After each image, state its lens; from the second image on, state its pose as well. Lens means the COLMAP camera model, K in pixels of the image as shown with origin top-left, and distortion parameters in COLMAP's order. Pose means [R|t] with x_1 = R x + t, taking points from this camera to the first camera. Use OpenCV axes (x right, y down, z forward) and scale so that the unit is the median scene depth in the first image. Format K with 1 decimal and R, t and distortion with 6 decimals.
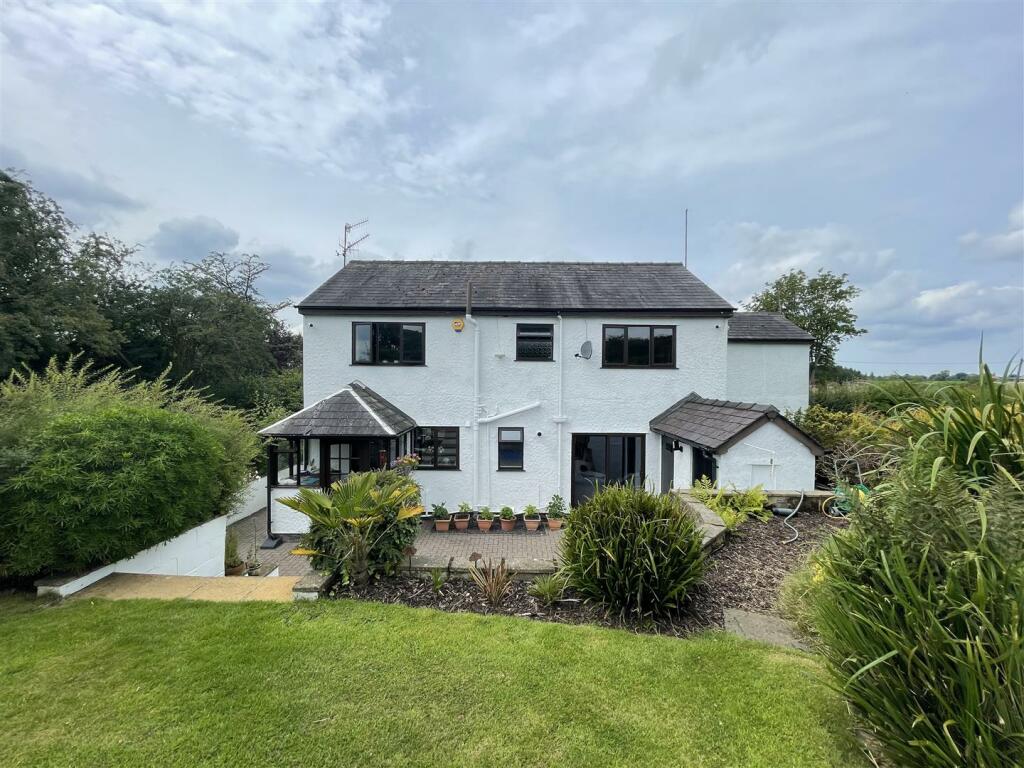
lens RADIAL K [[411.5, 0, 512.0], [0, 411.5, 384.0], [0, 0, 1]] dist [-0.001566, -0.000255]
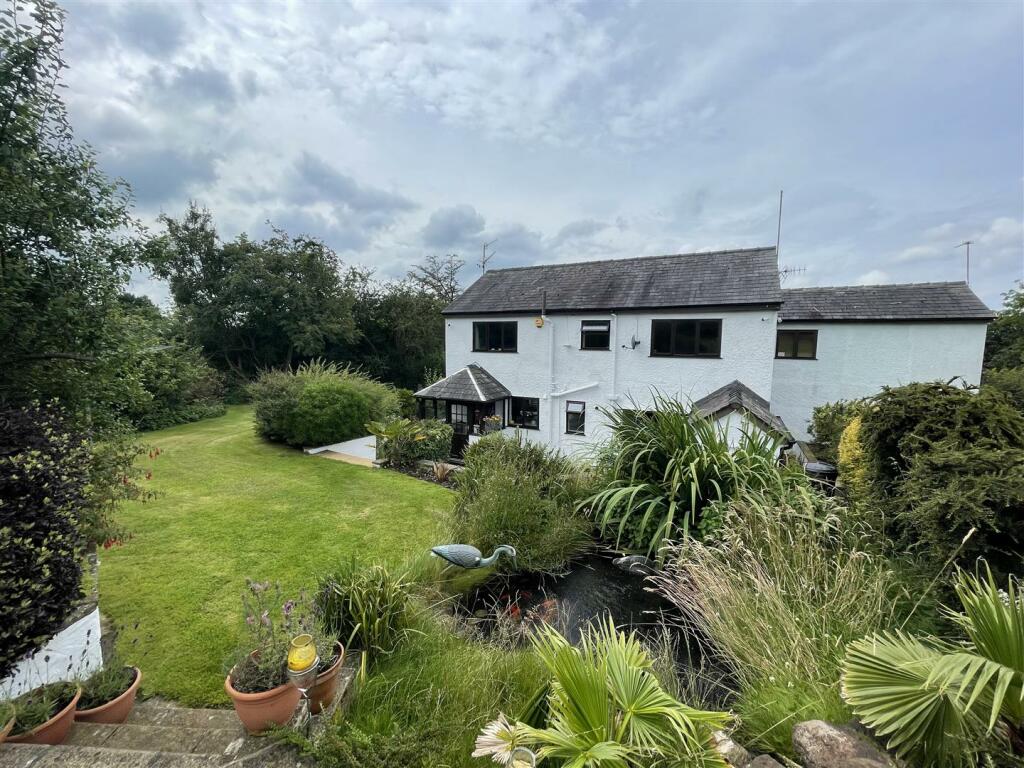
lens RADIAL K [[411.5, 0, 512.0], [0, 411.5, 384.0], [0, 0, 1]] dist [-0.001566, -0.000255]
pose [[0.885624, 0.047351, -0.461982, 0.418293], [-0.009469, 0.996423, 0.083978, -0.056008], [0.464305, -0.069999, 0.882905, -0.234639]]
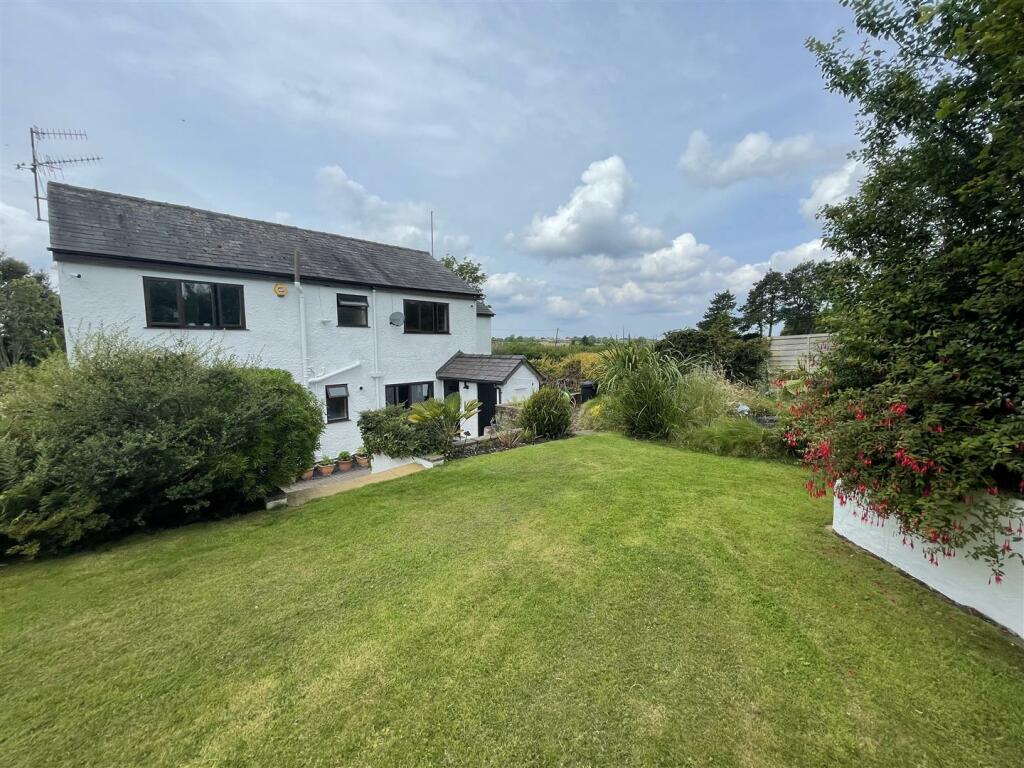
lens RADIAL K [[411.5, 0, 512.0], [0, 411.5, 384.0], [0, 0, 1]] dist [-0.001566, -0.000255]
pose [[0.687349, -0.082620, 0.721613, -0.498110], [0.018282, 0.995163, 0.096526, 0.001611], [-0.726098, -0.053155, 0.685534, -0.144106]]
